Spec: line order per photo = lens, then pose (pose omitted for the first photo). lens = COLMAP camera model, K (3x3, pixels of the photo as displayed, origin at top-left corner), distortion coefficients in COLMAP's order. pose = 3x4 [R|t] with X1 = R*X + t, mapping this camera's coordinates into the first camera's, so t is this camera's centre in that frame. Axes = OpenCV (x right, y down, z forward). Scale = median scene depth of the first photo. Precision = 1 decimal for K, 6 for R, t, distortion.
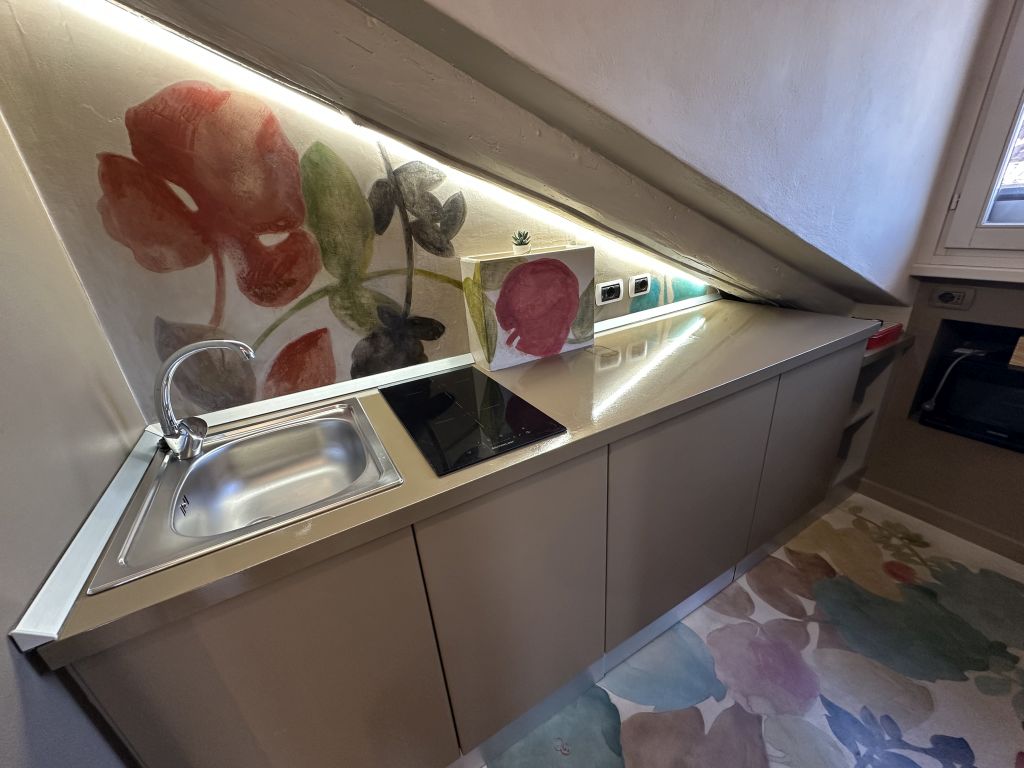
lens RADIAL K [[408.4, 0, 512.0], [0, 408.4, 384.5], [0, 0, 1]] dist [-0.001184, 0.000662]
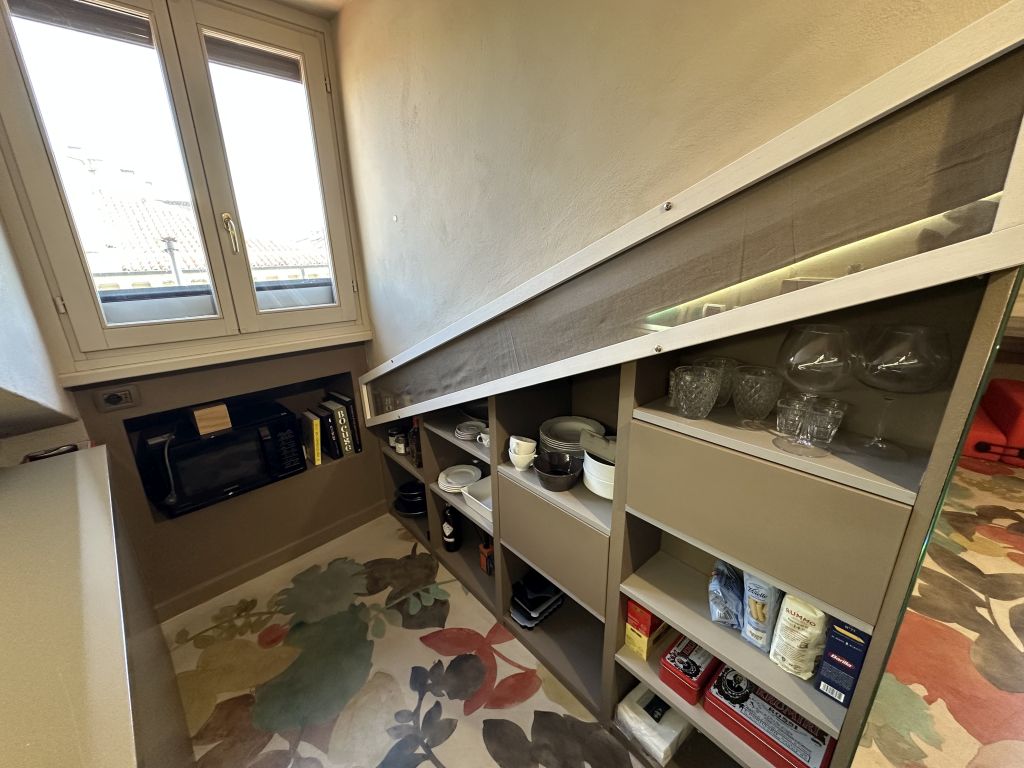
lens RADIAL K [[408.4, 0, 513.7], [0, 408.4, 383.7], [0, 0, 1]] dist [-0.001184, 0.000662]
pose [[-0.259549, -0.215554, 0.941367, -0.043086], [0.407318, 0.859394, 0.309087, -0.160458], [-0.875629, 0.463659, -0.135255, 0.310096]]
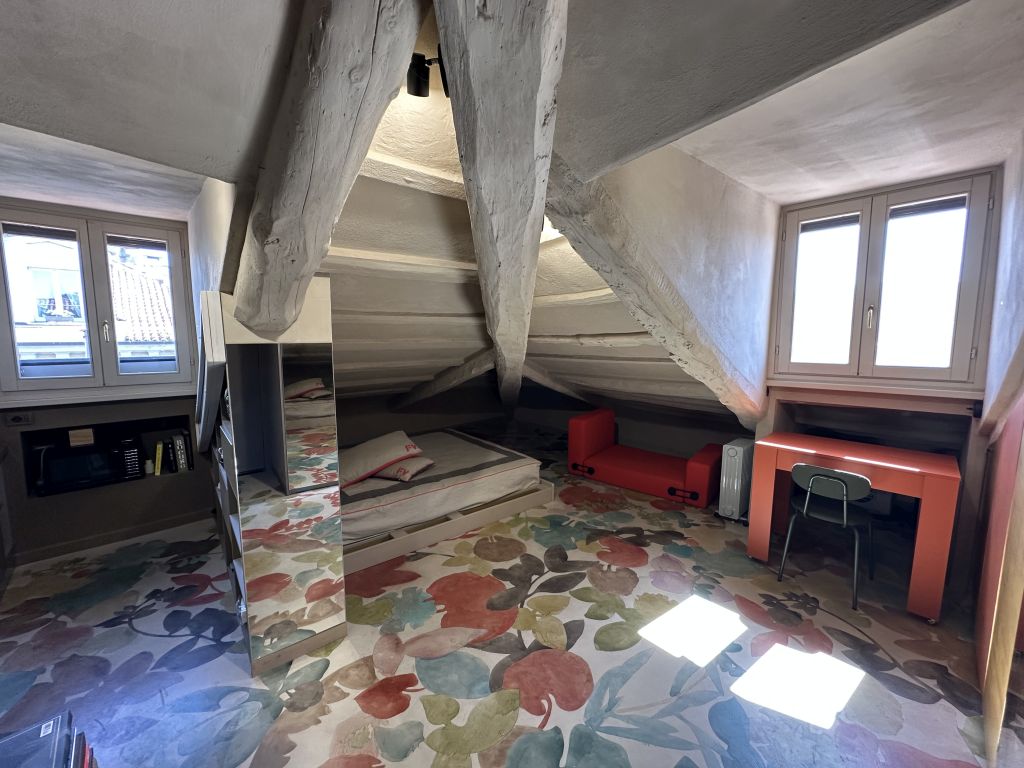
lens RADIAL K [[408.4, 0, 511.1], [0, 408.4, 384.0], [0, 0, 1]] dist [-0.001184, 0.000662]
pose [[-0.241644, -0.046043, 0.969272, -1.021899], [0.380535, 0.914366, 0.138304, 0.191003], [-0.892637, 0.402263, -0.203430, -0.511813]]
